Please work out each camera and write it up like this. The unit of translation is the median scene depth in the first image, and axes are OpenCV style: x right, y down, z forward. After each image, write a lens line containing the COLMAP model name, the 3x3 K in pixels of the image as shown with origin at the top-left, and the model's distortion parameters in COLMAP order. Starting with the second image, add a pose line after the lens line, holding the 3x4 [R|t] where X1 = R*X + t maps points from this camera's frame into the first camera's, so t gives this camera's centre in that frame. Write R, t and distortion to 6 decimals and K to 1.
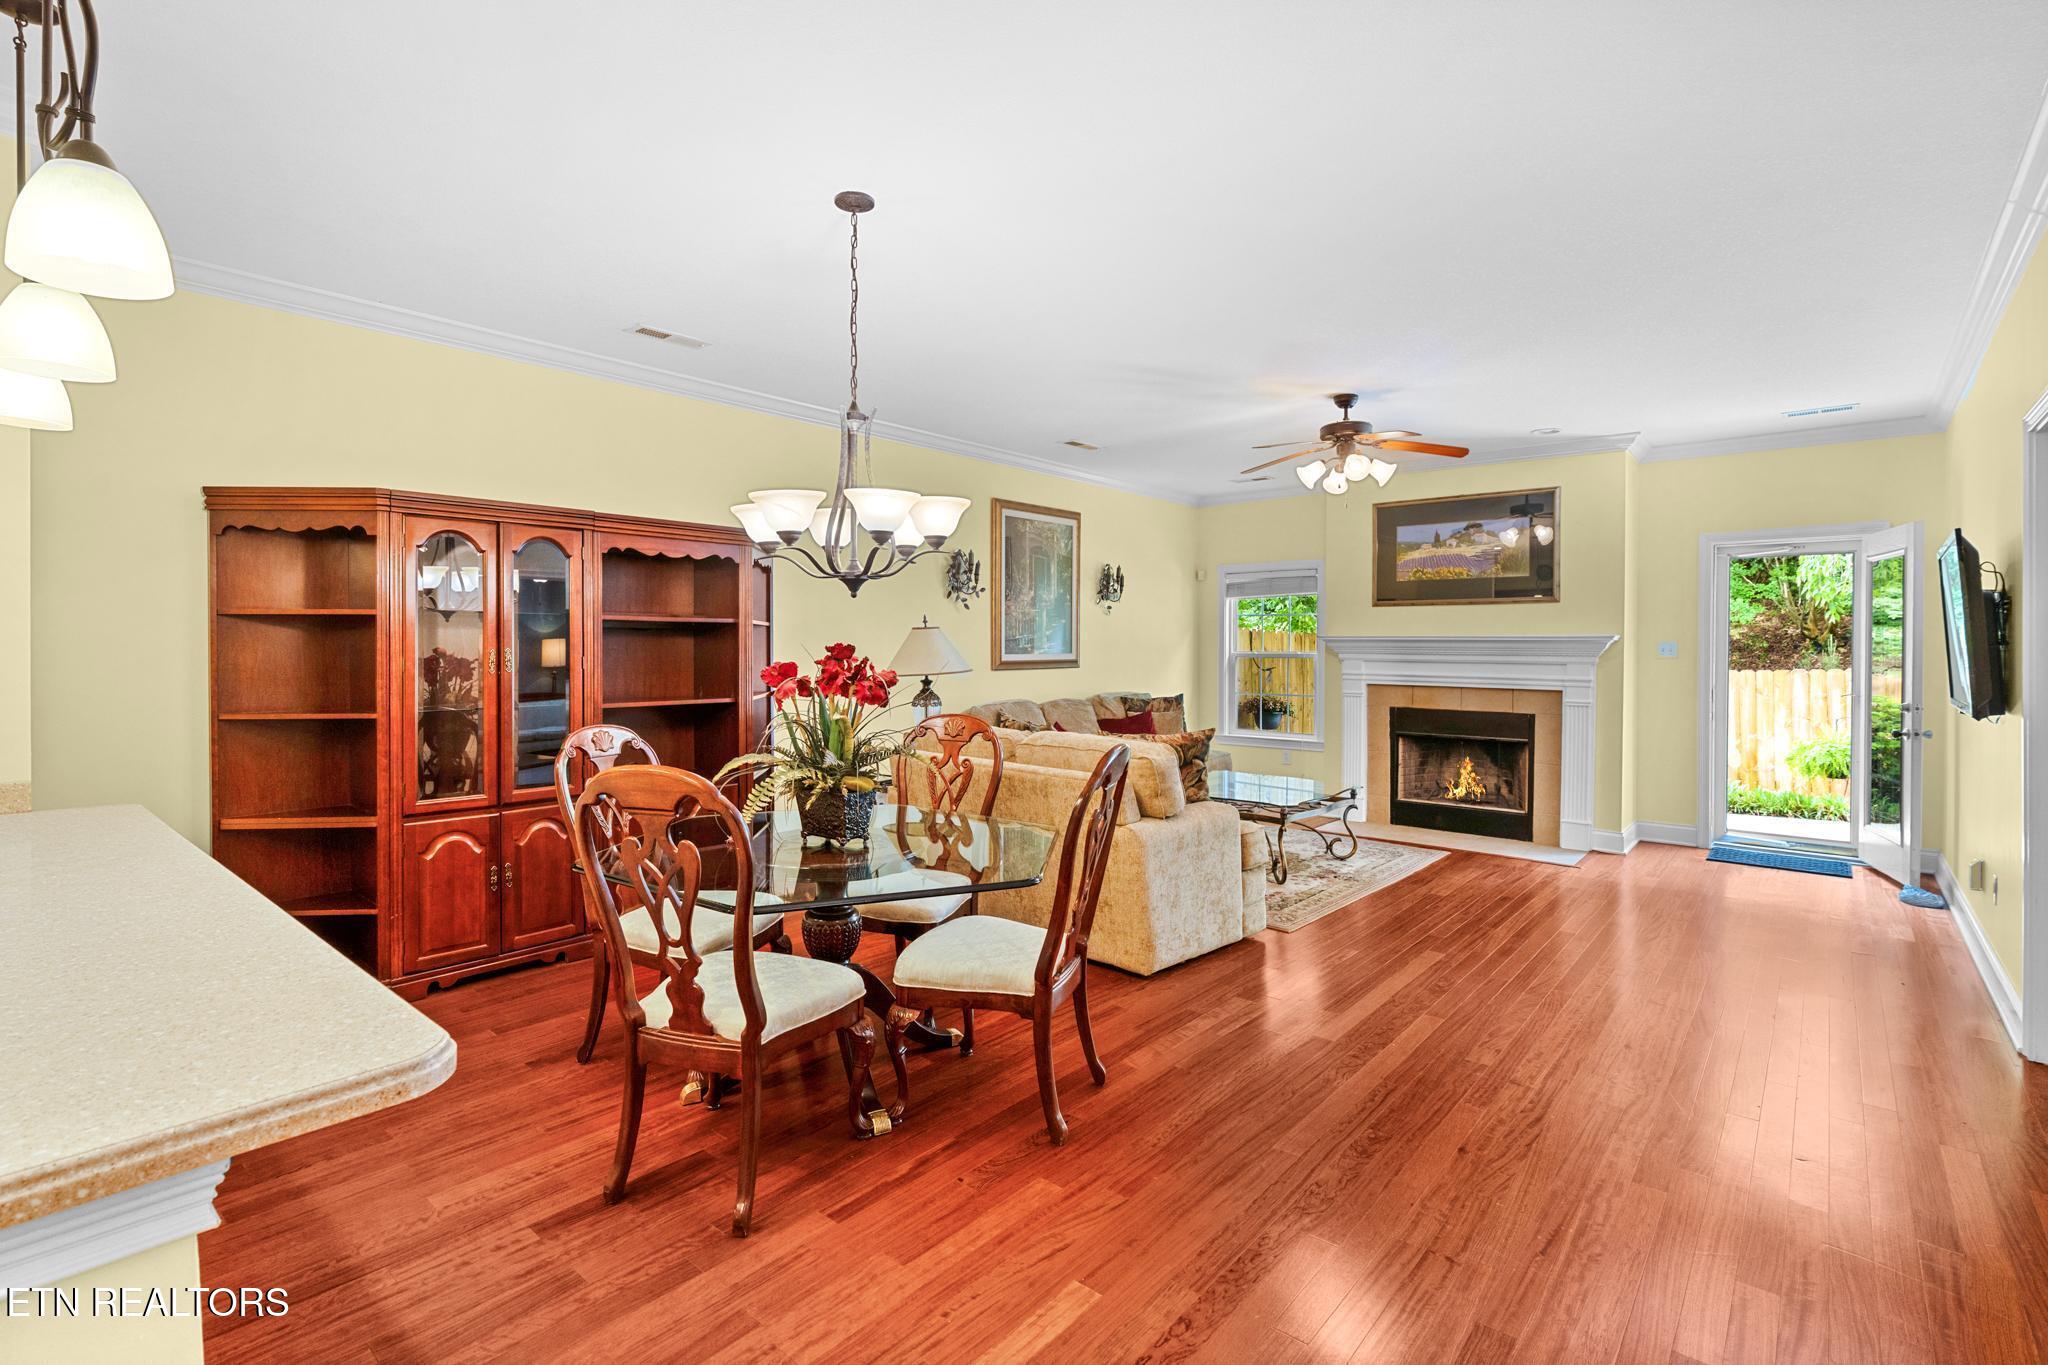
lens RADIAL K [[967.9, 0, 1008.4], [0, 967.9, 651.3], [0, 0, 1]] dist [-0.019836, 0.006185]
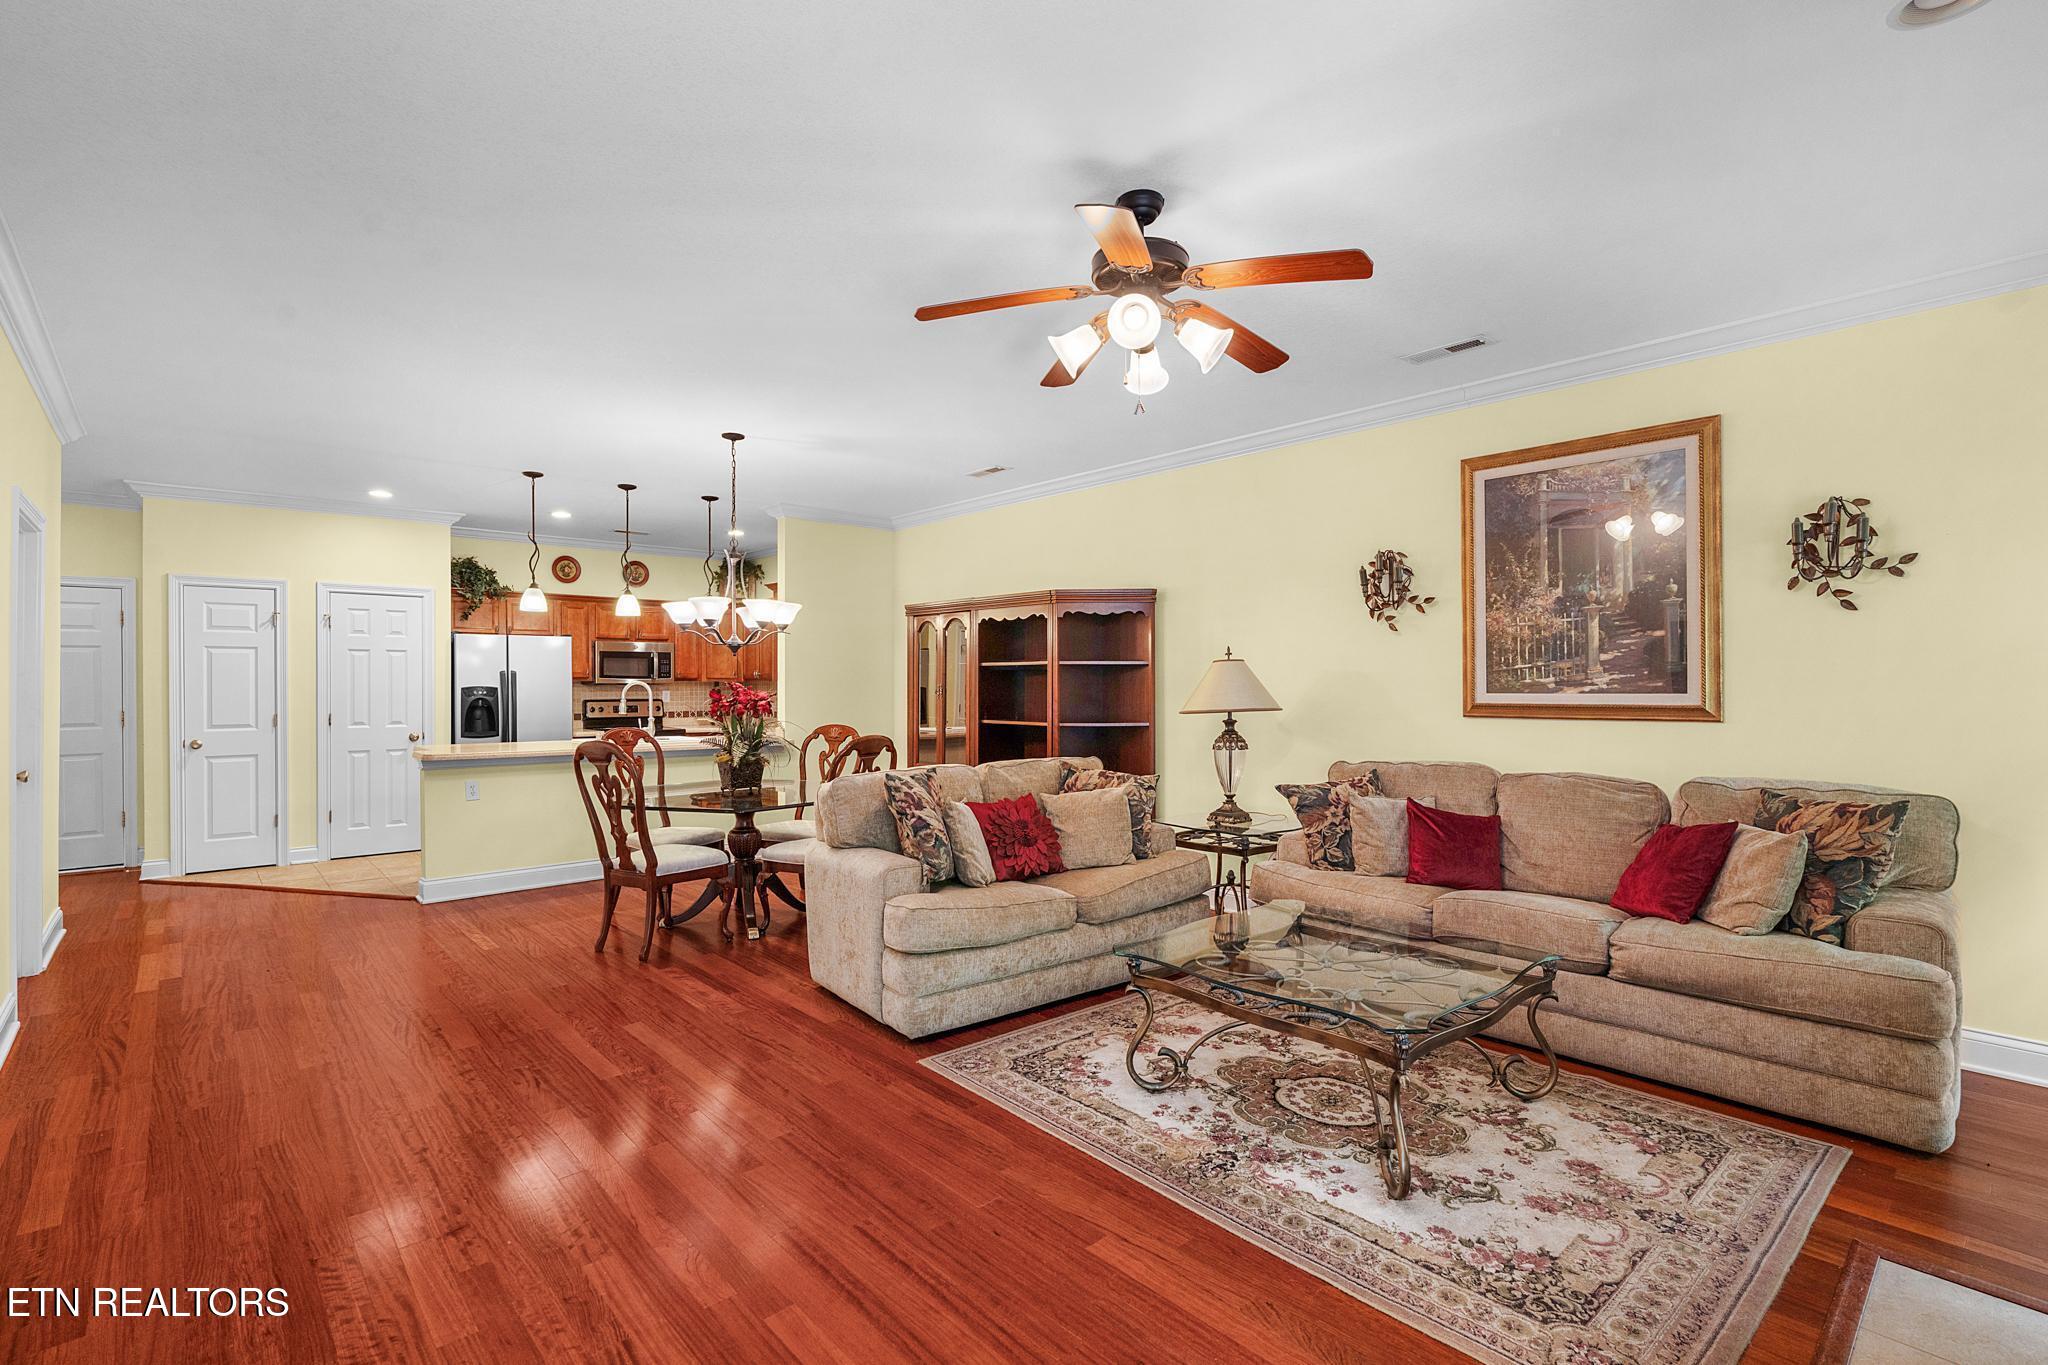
lens RADIAL K [[967.9, 0, 1034.2], [0, 967.9, 682.8], [0, 0, 1]] dist [-0.019836, 0.006185]
pose [[-0.133384, 0.002839, -0.991060, 0.732273], [0.000754, 0.999996, 0.002763, -0.006517], [0.991064, -0.000379, -0.133386, 0.846264]]
